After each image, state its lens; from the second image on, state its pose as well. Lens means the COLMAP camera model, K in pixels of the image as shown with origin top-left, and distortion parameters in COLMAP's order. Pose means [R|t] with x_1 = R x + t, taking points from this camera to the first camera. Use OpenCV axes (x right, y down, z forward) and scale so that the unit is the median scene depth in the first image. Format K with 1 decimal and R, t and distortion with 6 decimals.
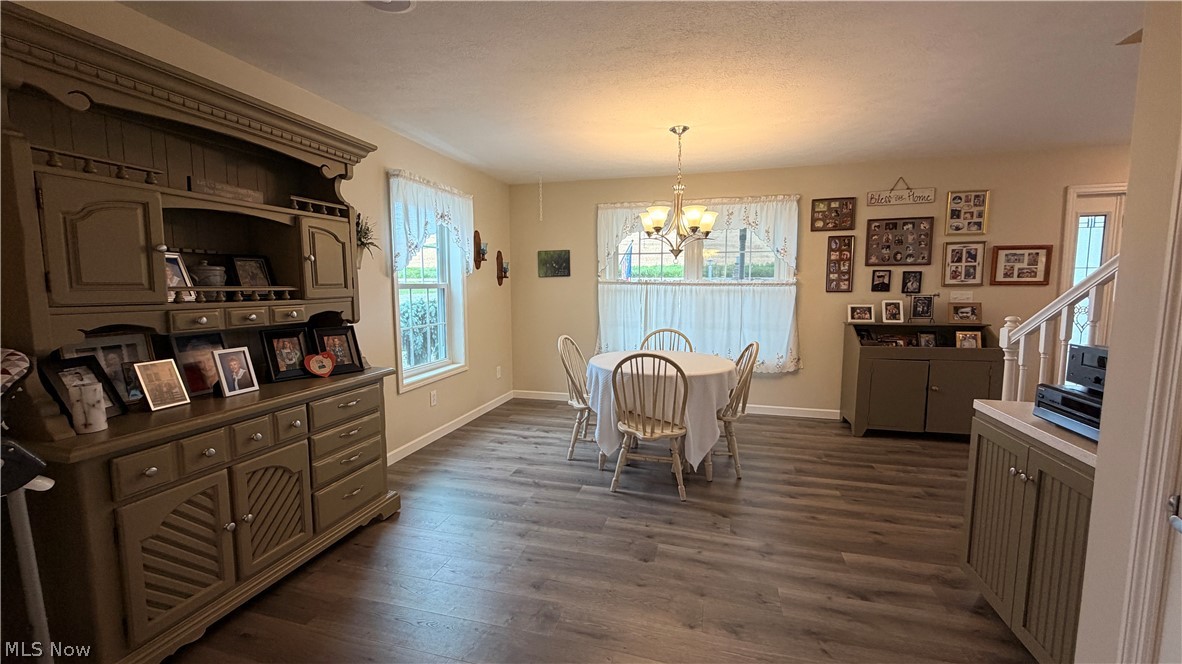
lens RADIAL K [[476.6, 0, 591.0], [0, 476.6, 332.0], [0, 0, 1]] dist [-0.001079, -0.000038]
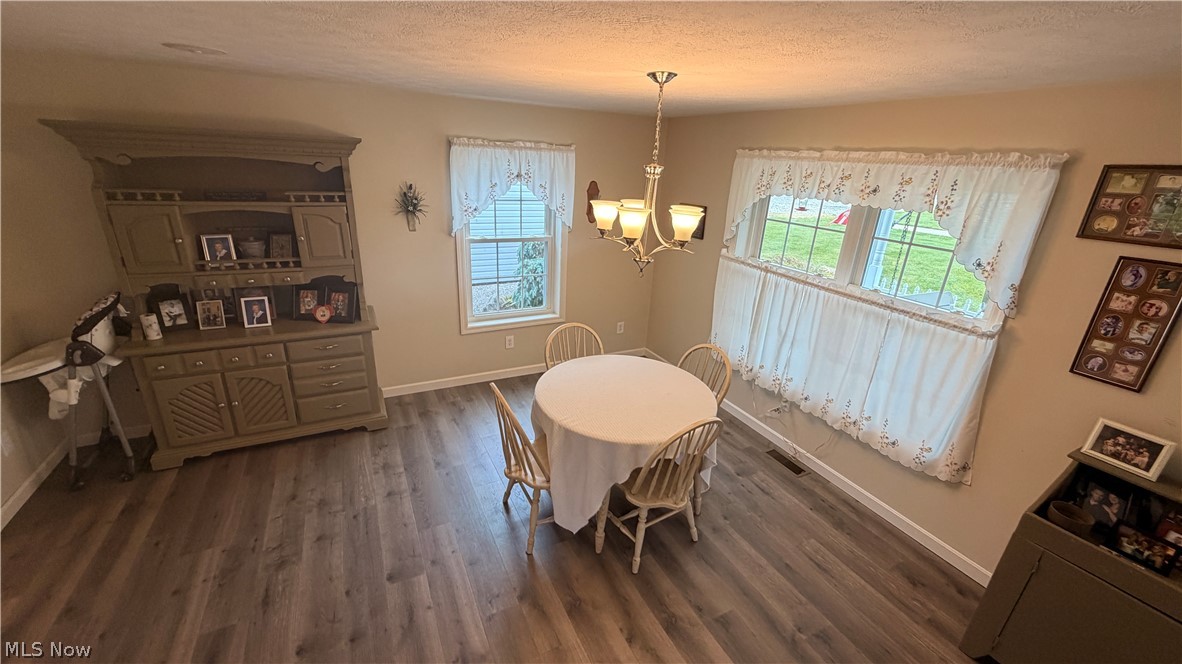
lens RADIAL K [[476.6, 0, 591.0], [0, 476.6, 332.0], [0, 0, 1]] dist [-0.001079, -0.000038]
pose [[0.666016, 0.290020, -0.687249, 0.664185], [-0.122676, 0.951364, 0.282591, -0.265773], [0.735781, -0.103901, 0.669202, 0.463099]]
